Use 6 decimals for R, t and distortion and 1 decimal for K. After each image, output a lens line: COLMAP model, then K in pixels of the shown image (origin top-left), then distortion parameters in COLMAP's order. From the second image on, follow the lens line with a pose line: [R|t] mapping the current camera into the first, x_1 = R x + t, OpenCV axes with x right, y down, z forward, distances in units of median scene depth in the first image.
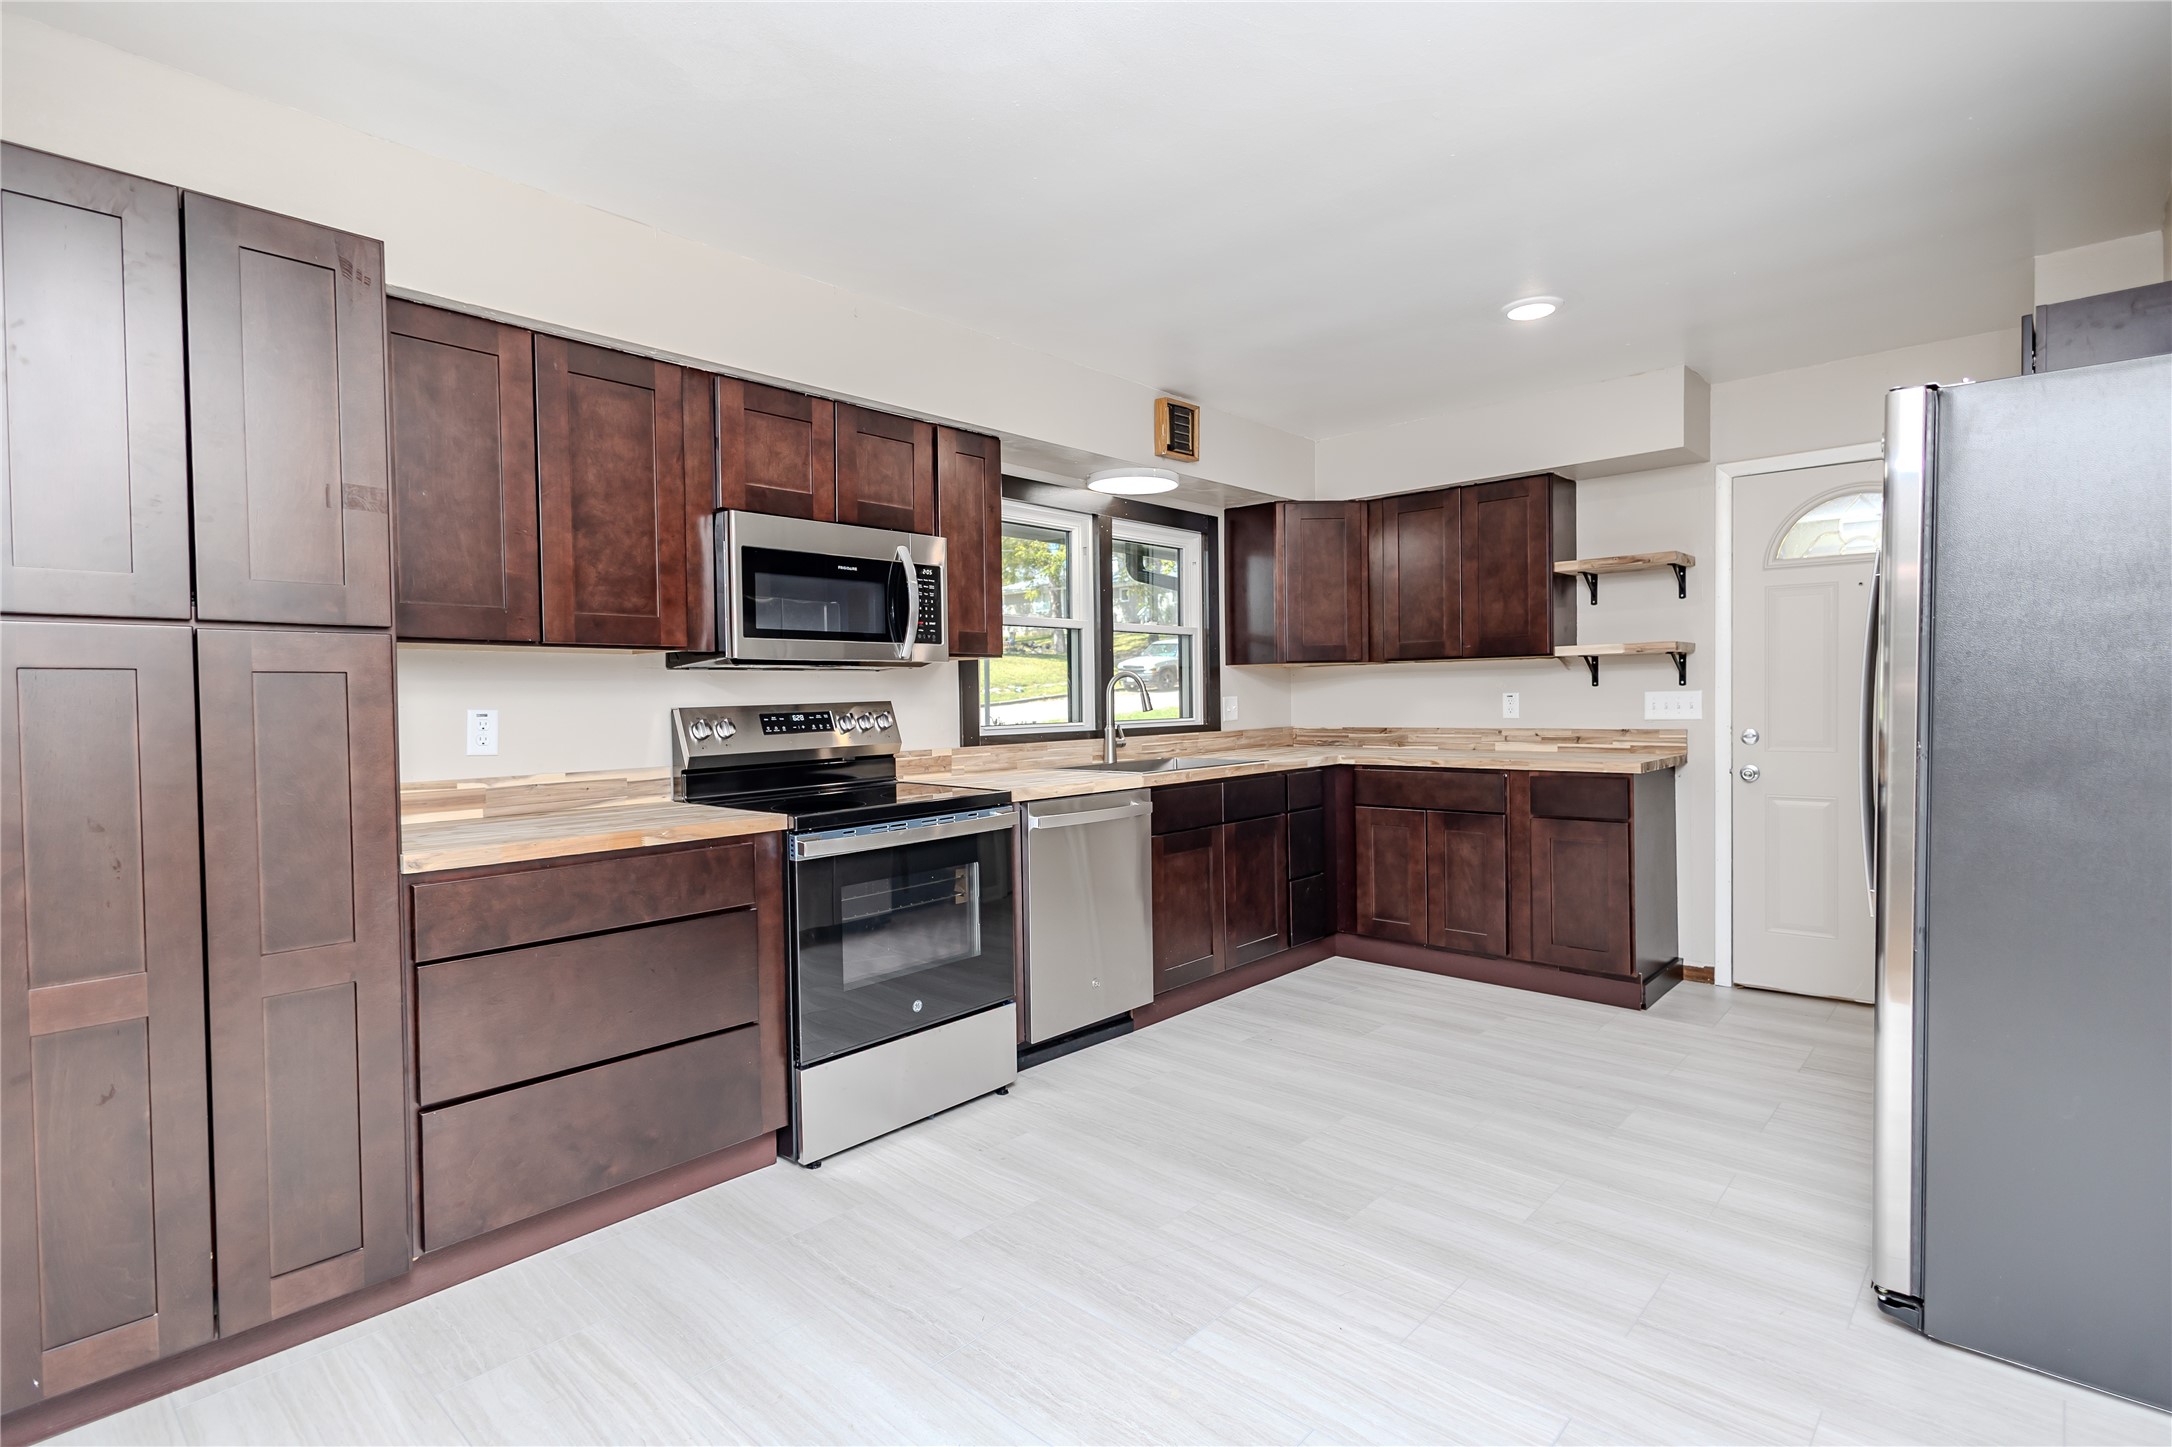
lens RADIAL K [[1004.3, 0, 1083.1], [0, 1004.3, 717.7], [0, 0, 1]] dist [0.011913, 0.000132]
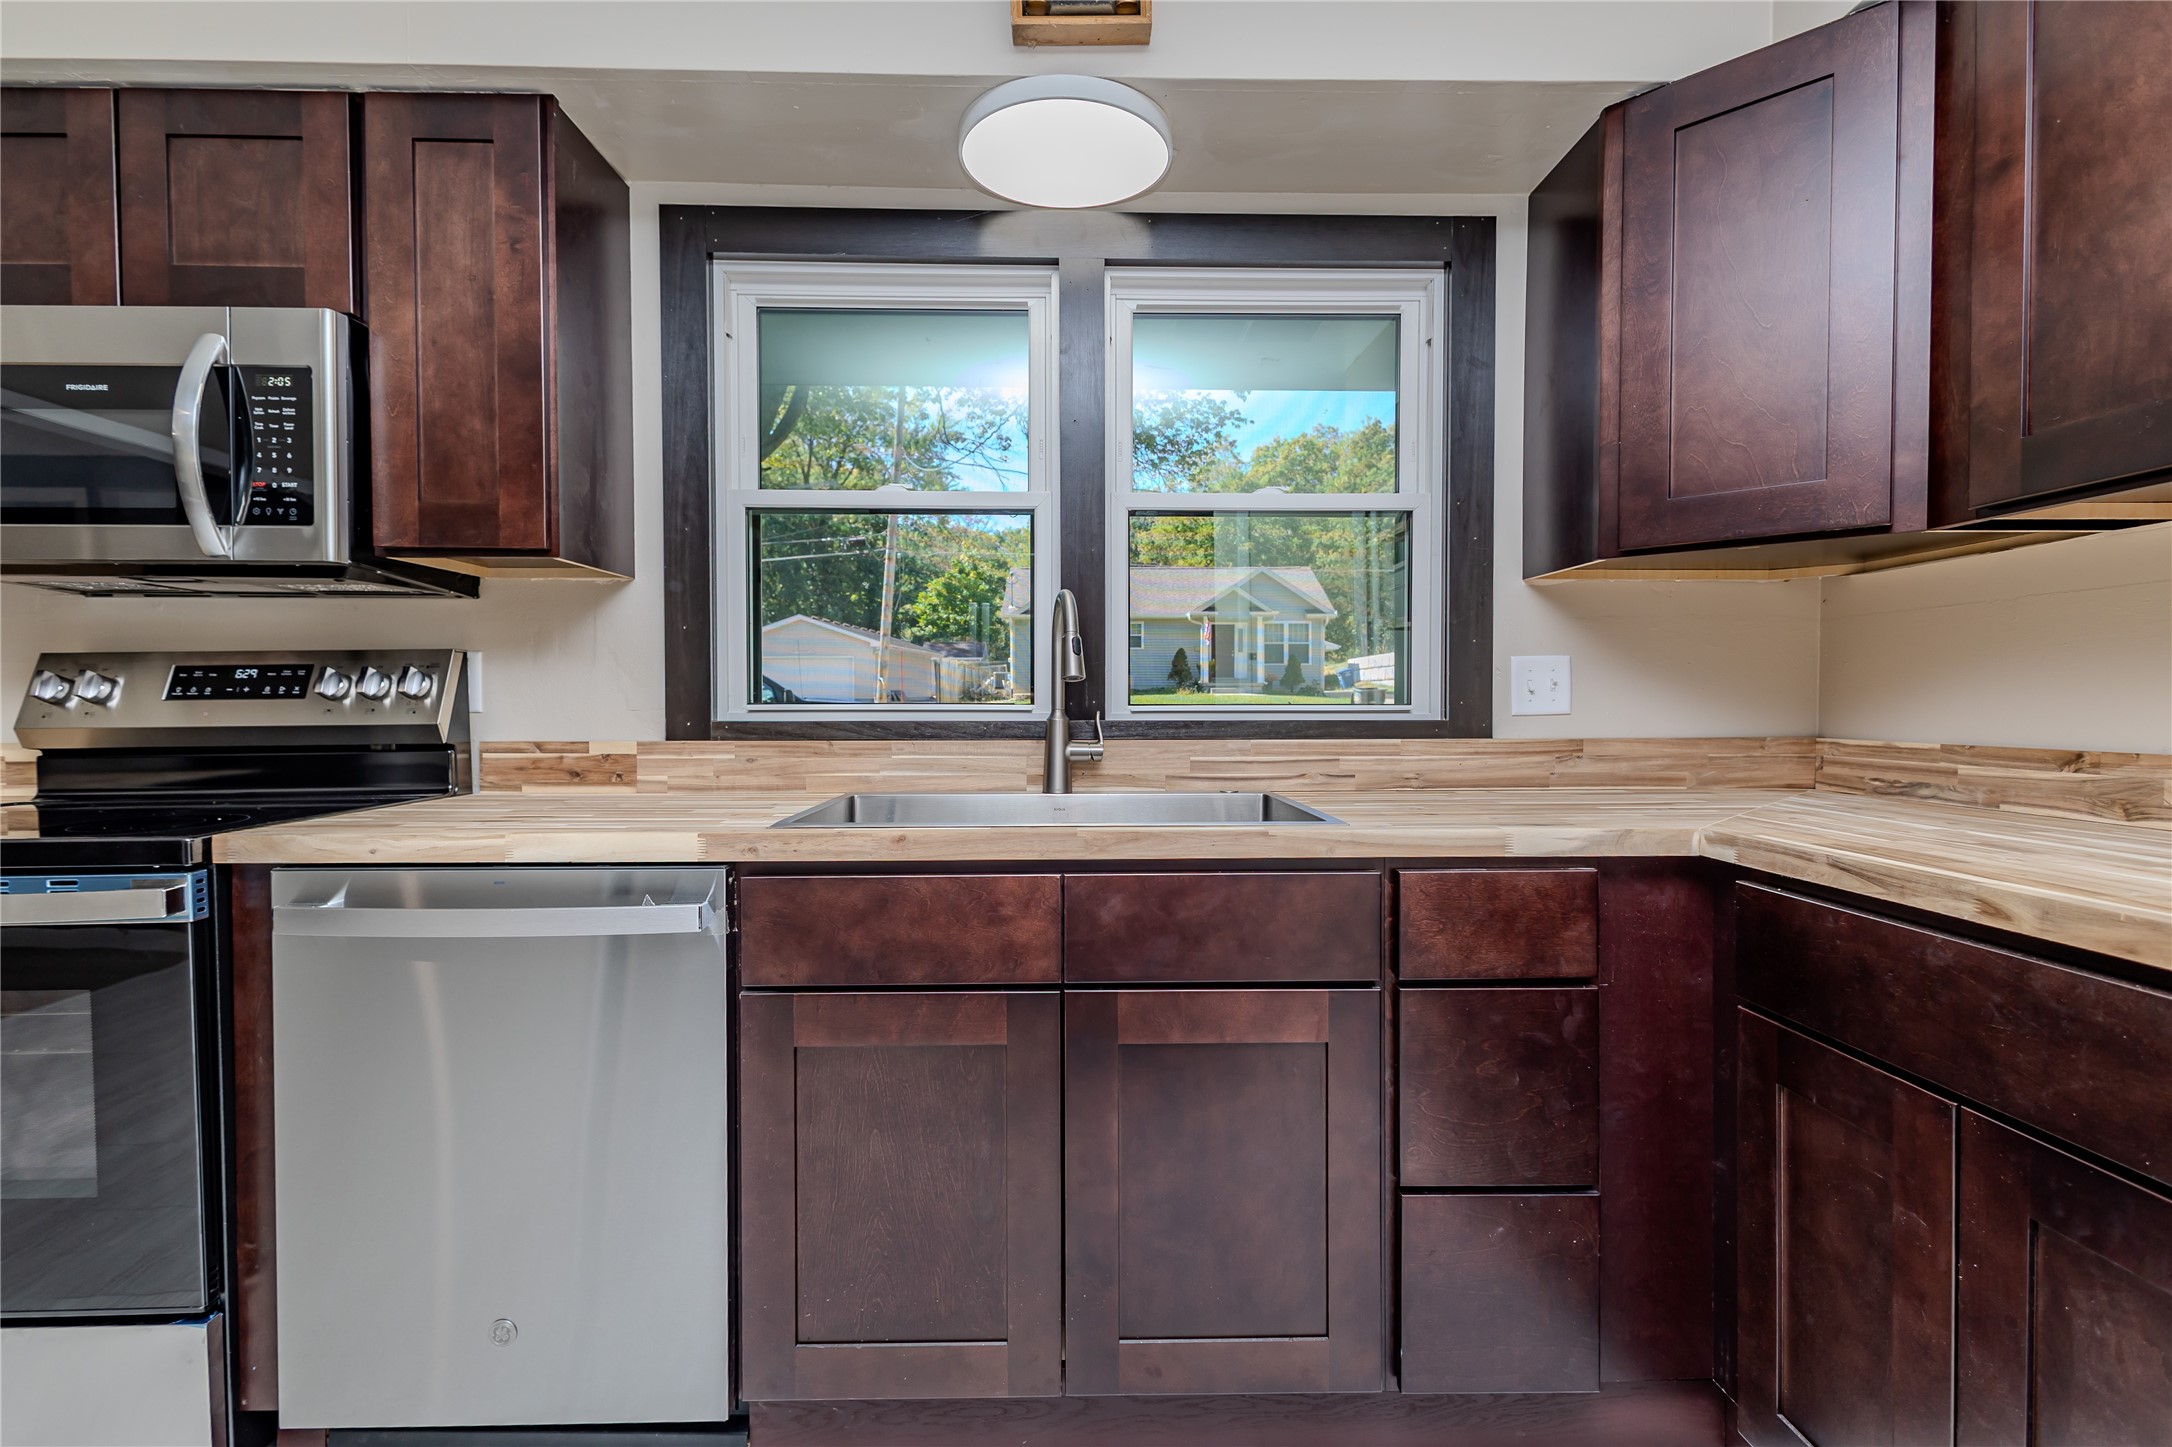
lens RADIAL K [[1004.3, 0, 1086.3], [0, 1004.3, 713.7], [0, 0, 1]] dist [0.011913, 0.000132]
pose [[0.704560, 0.025055, -0.709202, 0.379215], [-0.025672, 0.999622, 0.009812, 0.004032], [0.709180, 0.011294, 0.704937, 0.718306]]
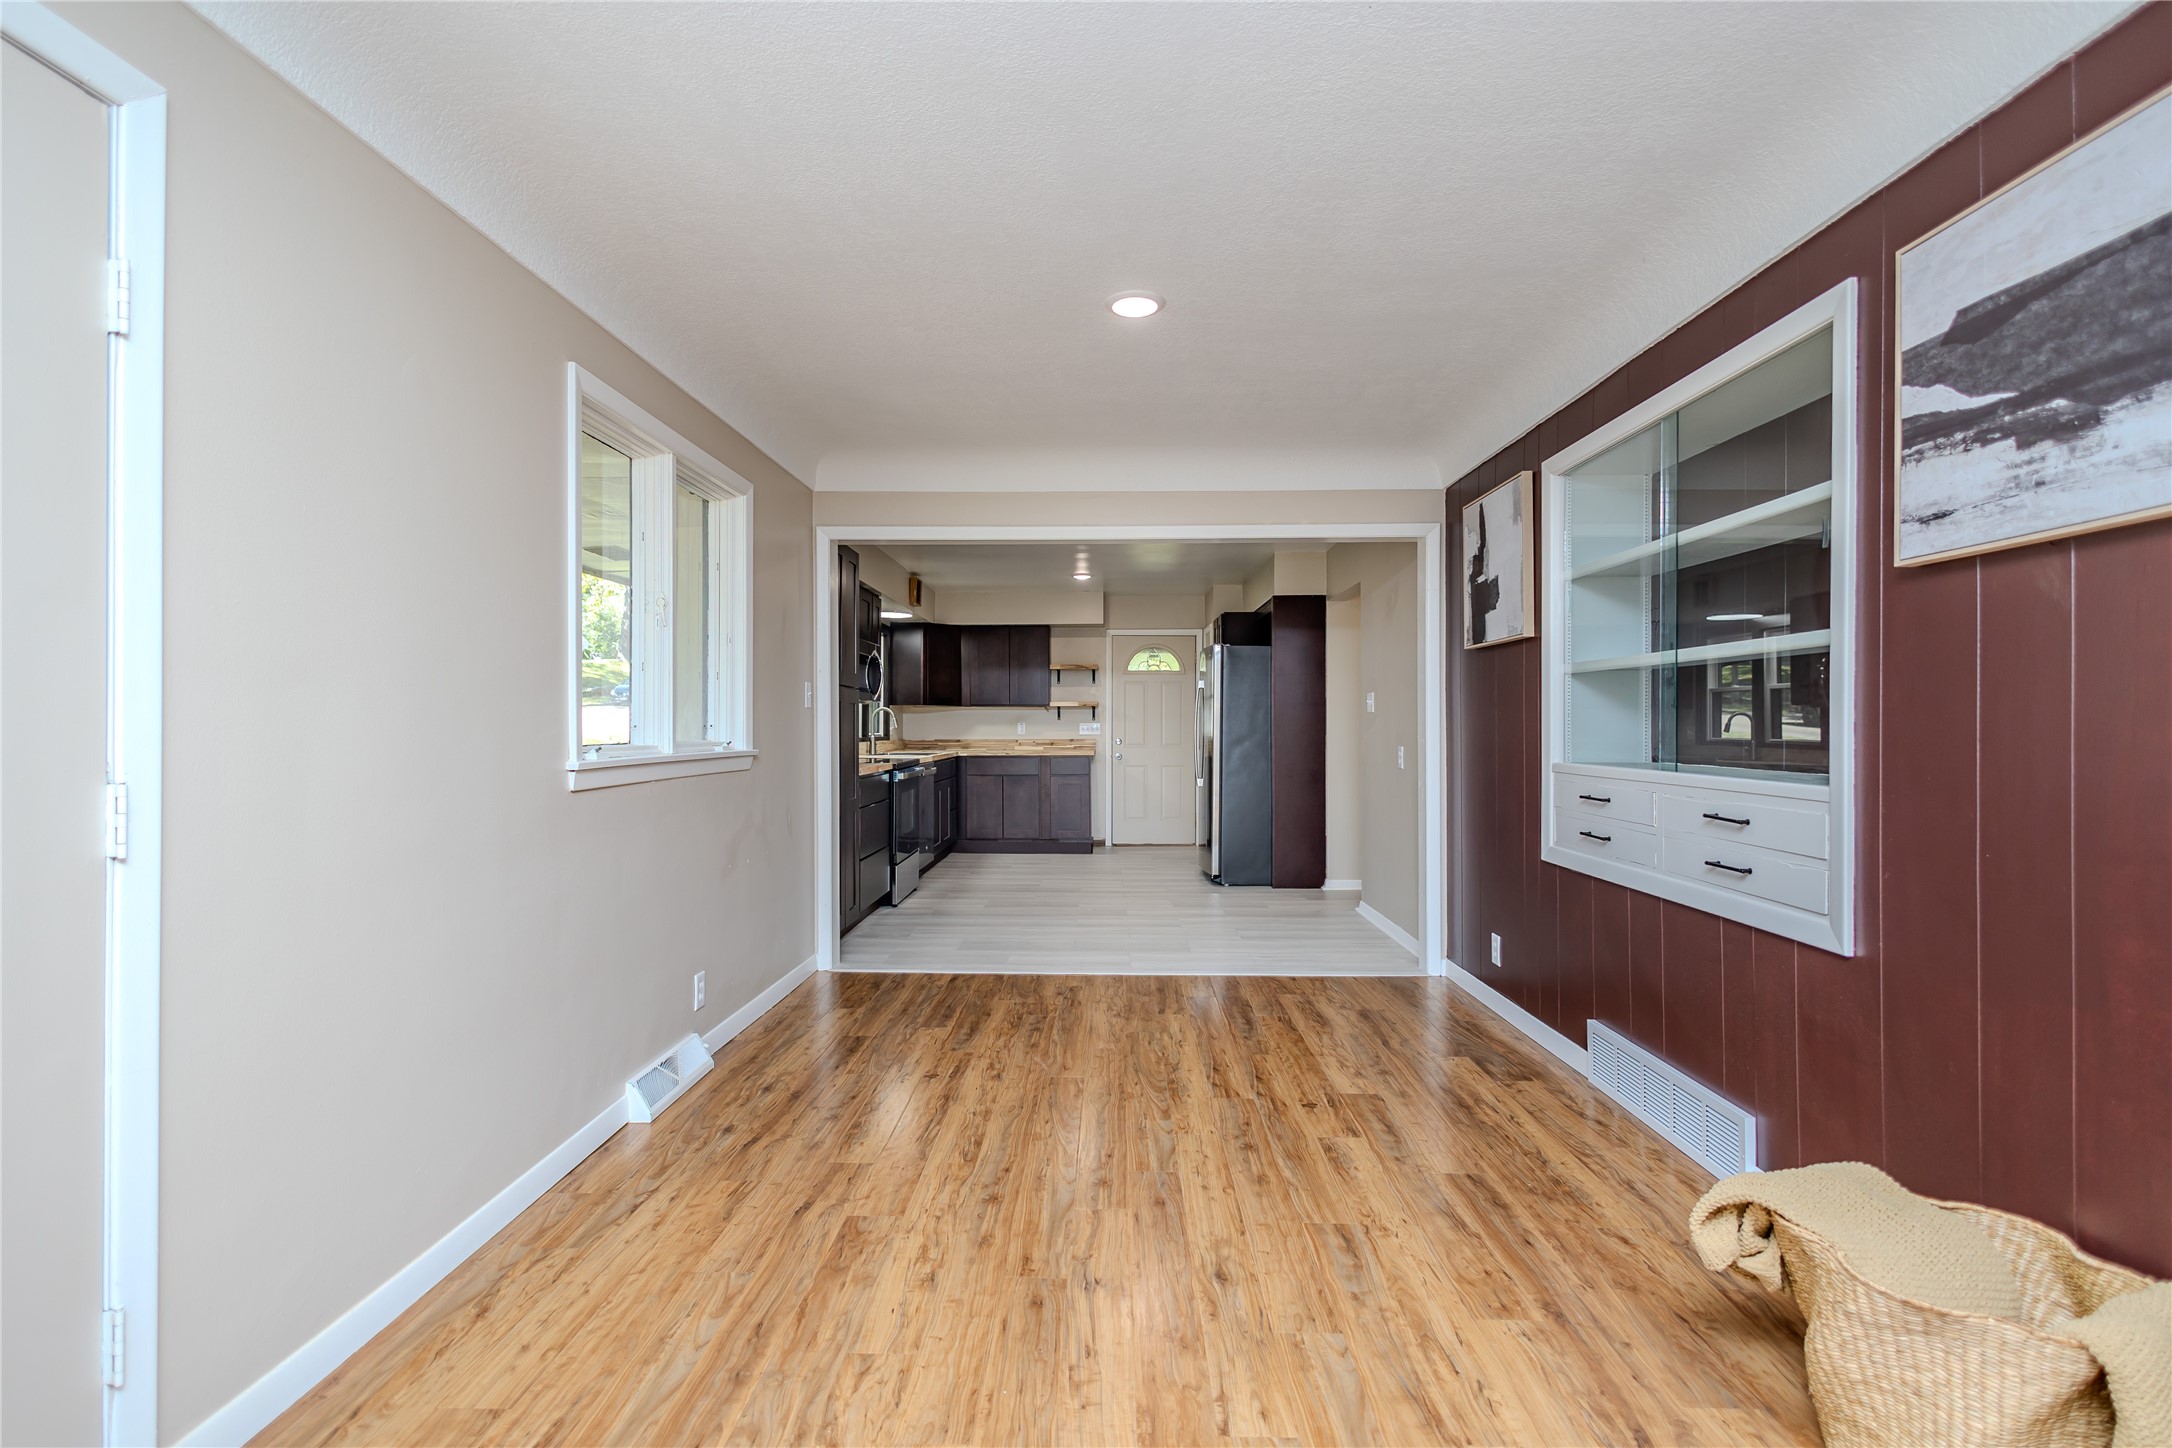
lens RADIAL K [[1004.3, 0, 1085.7], [0, 1004.3, 725.4], [0, 0, 1]] dist [0.011913, 0.000132]
pose [[0.732758, 0.022161, 0.680129, -1.030034], [-0.004615, 0.999608, -0.027600, 0.043875], [-0.680474, 0.017085, 0.732573, -0.712735]]
